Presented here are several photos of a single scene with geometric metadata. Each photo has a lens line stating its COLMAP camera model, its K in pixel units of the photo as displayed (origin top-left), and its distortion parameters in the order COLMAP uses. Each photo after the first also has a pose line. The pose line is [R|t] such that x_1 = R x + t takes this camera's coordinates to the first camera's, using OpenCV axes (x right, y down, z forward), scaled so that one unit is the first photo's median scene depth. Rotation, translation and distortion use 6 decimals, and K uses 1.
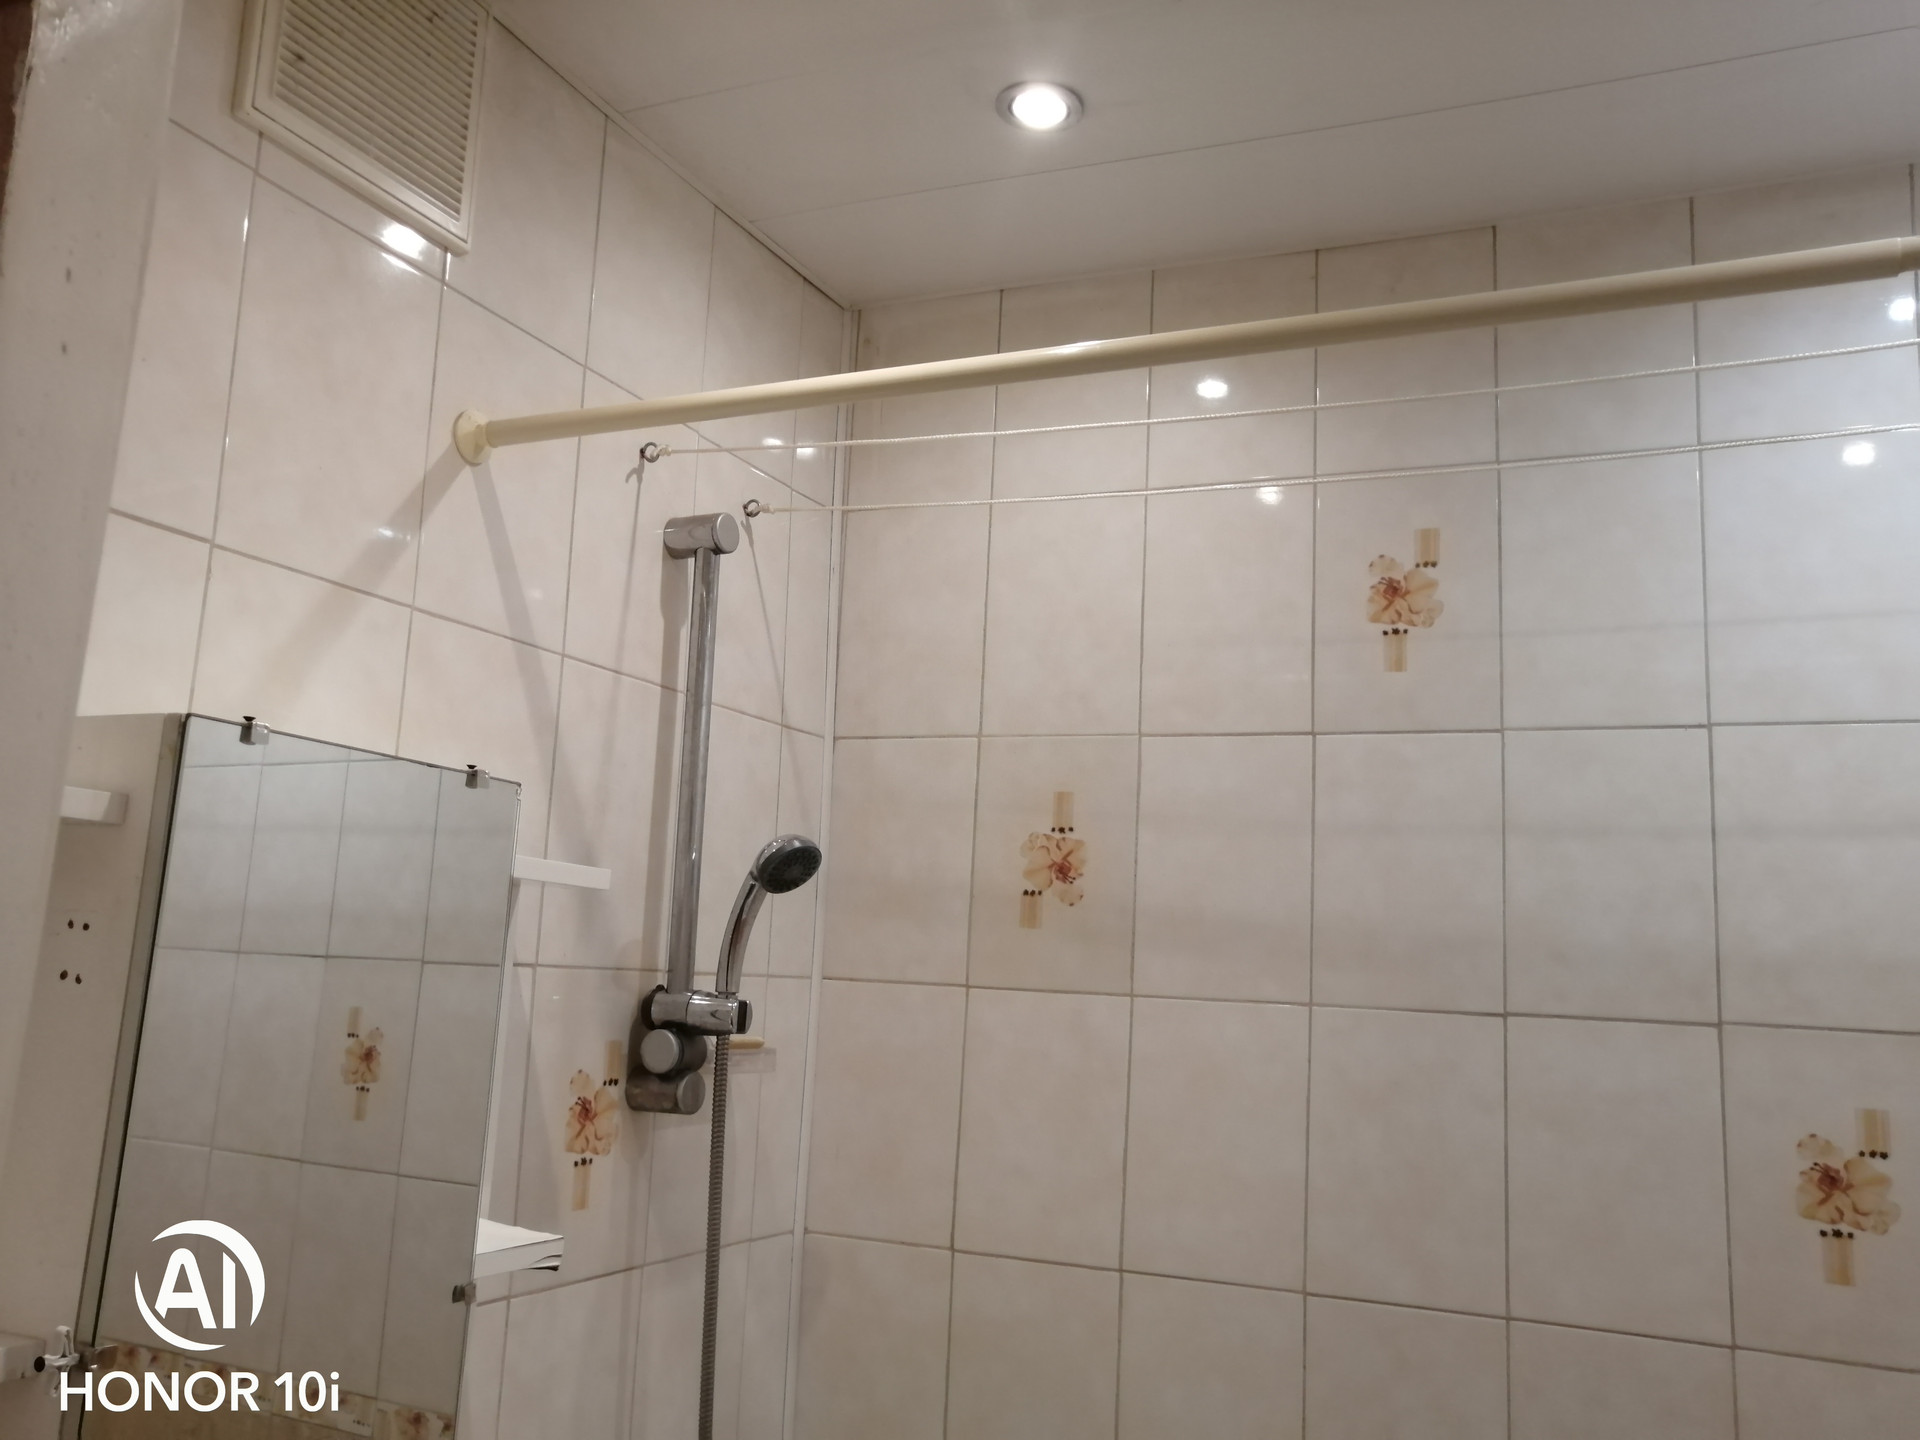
lens RADIAL K [[1518.9, 0, 960.0], [0, 1518.9, 720.0], [0, 0, 1]] dist [-0.040891, 0.071413]
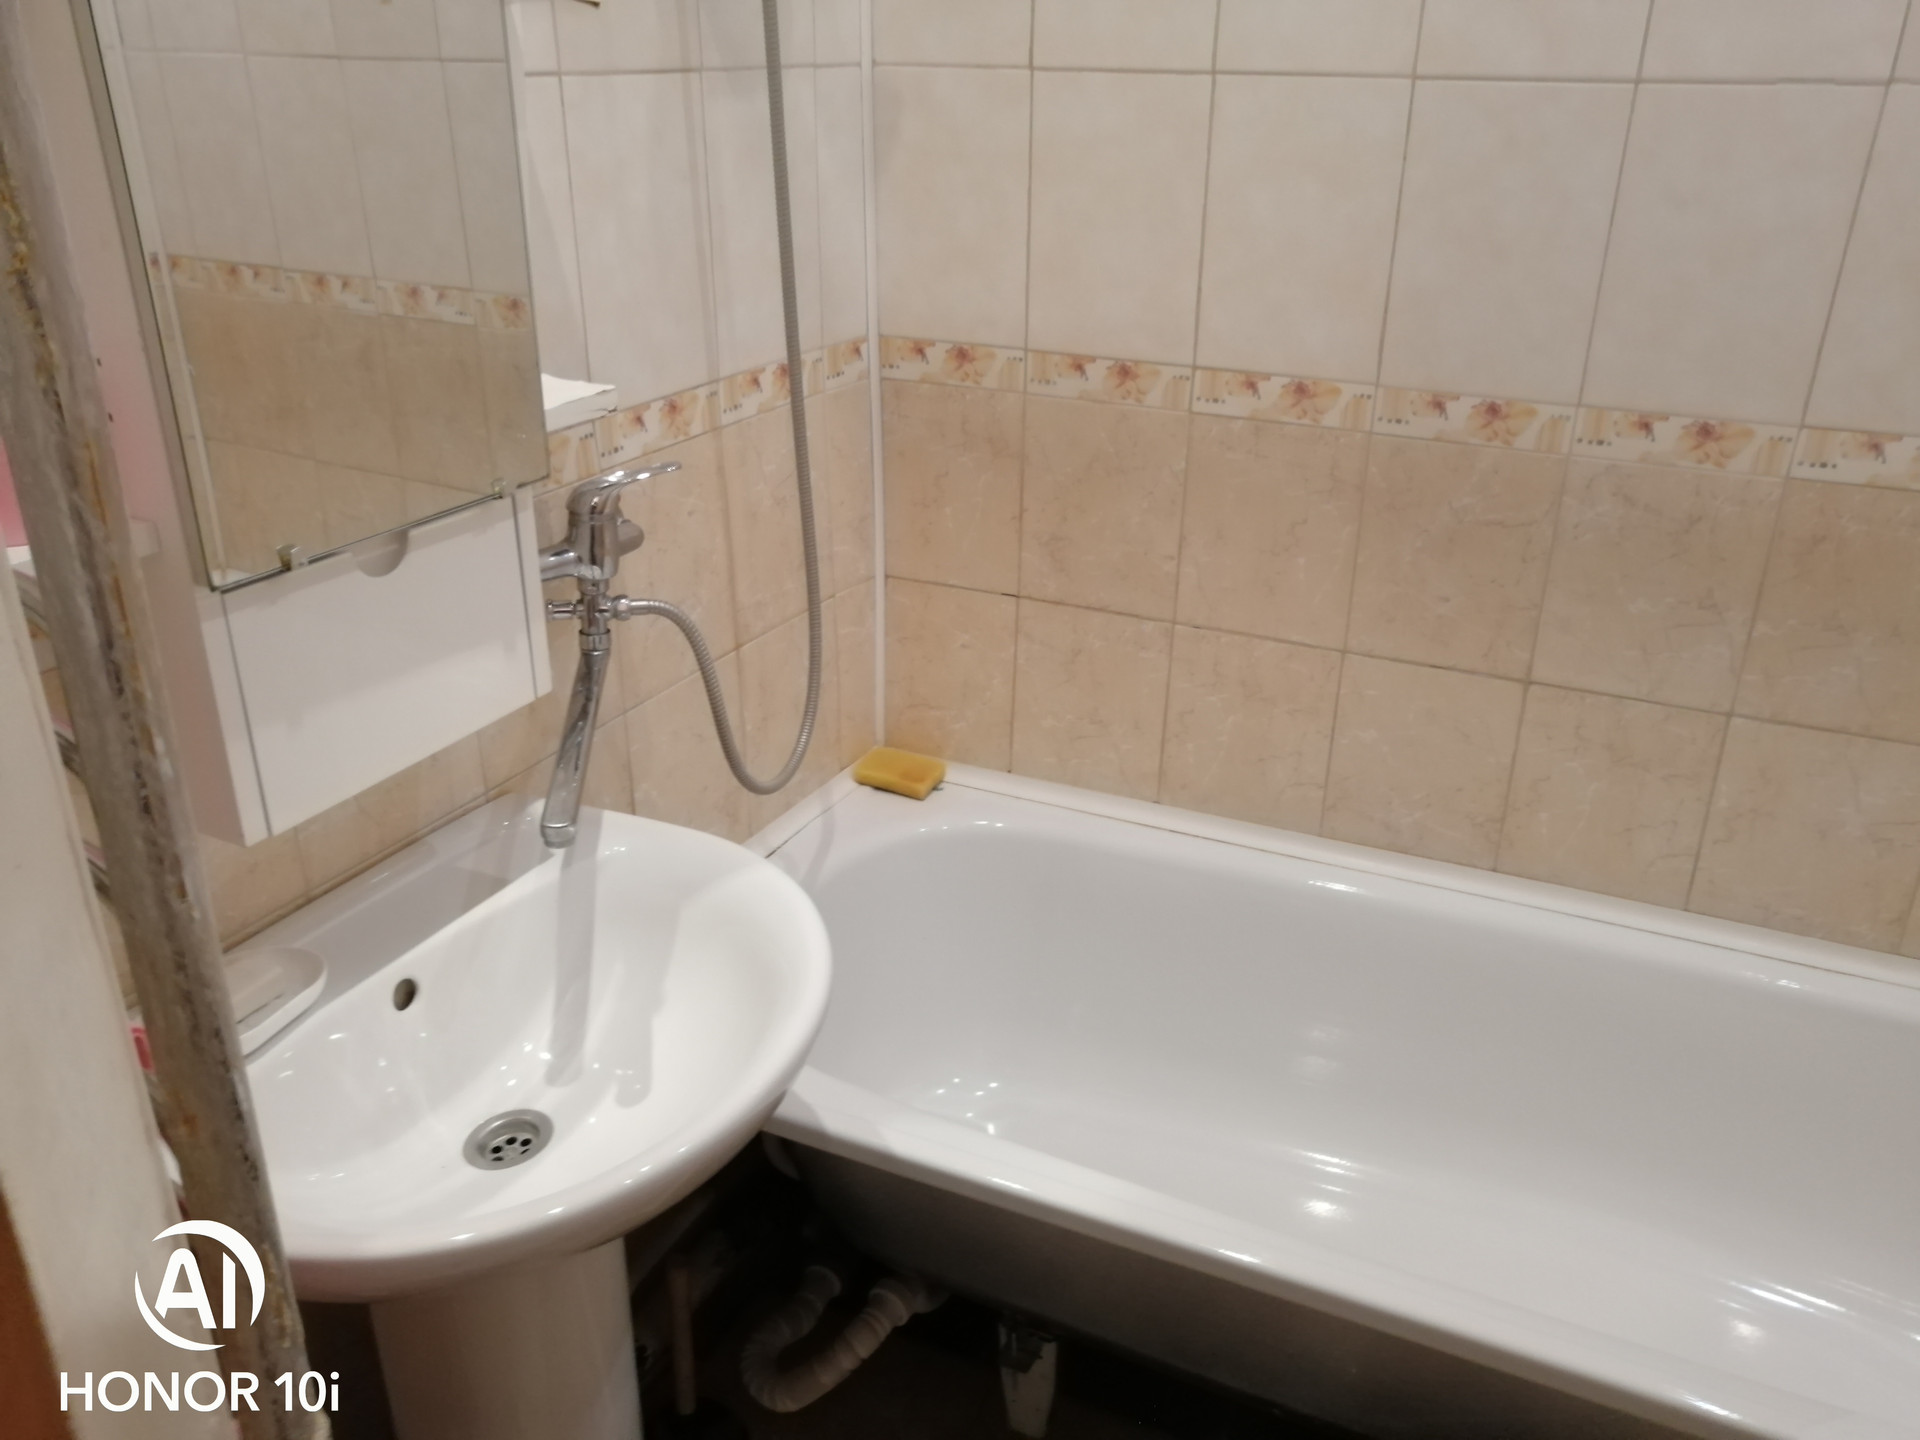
lens RADIAL K [[1518.9, 0, 960.0], [0, 1518.9, 720.0], [0, 0, 1]] dist [-0.040891, 0.071413]
pose [[0.997839, -0.019543, -0.062734, 0.001655], [0.050978, 0.832631, 0.551477, 0.175354], [0.041457, -0.553483, 0.831828, 0.002913]]
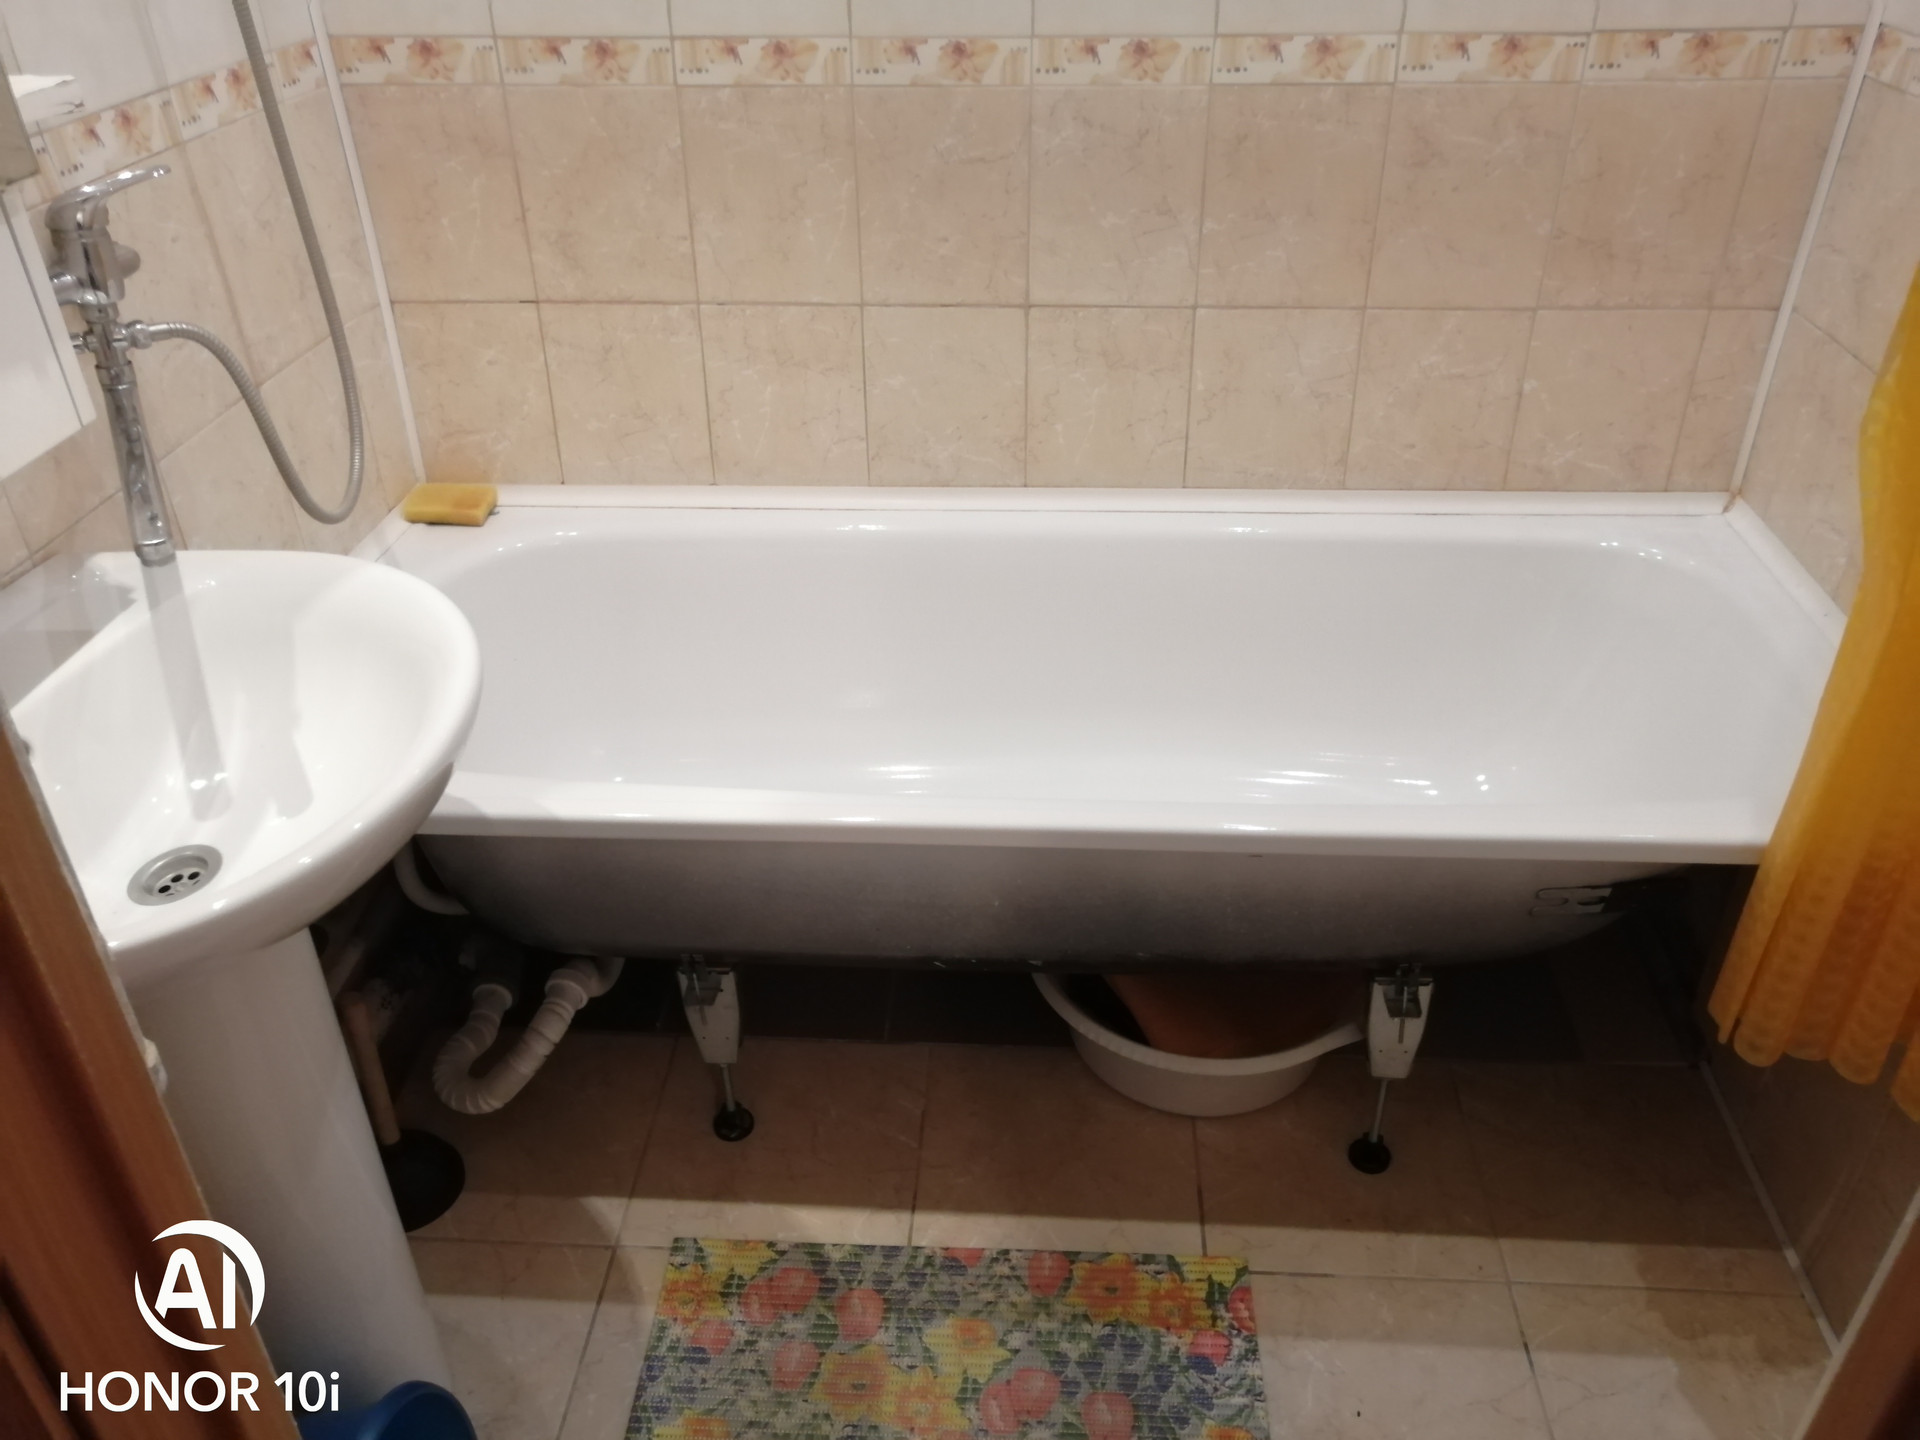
lens RADIAL K [[1518.9, 0, 960.0], [0, 1518.9, 720.0], [0, 0, 1]] dist [-0.040891, 0.071413]
pose [[0.944516, -0.227693, 0.236738, -0.063126], [0.007590, 0.735678, 0.677289, 0.195179], [-0.328377, -0.637914, 0.696588, -0.084768]]
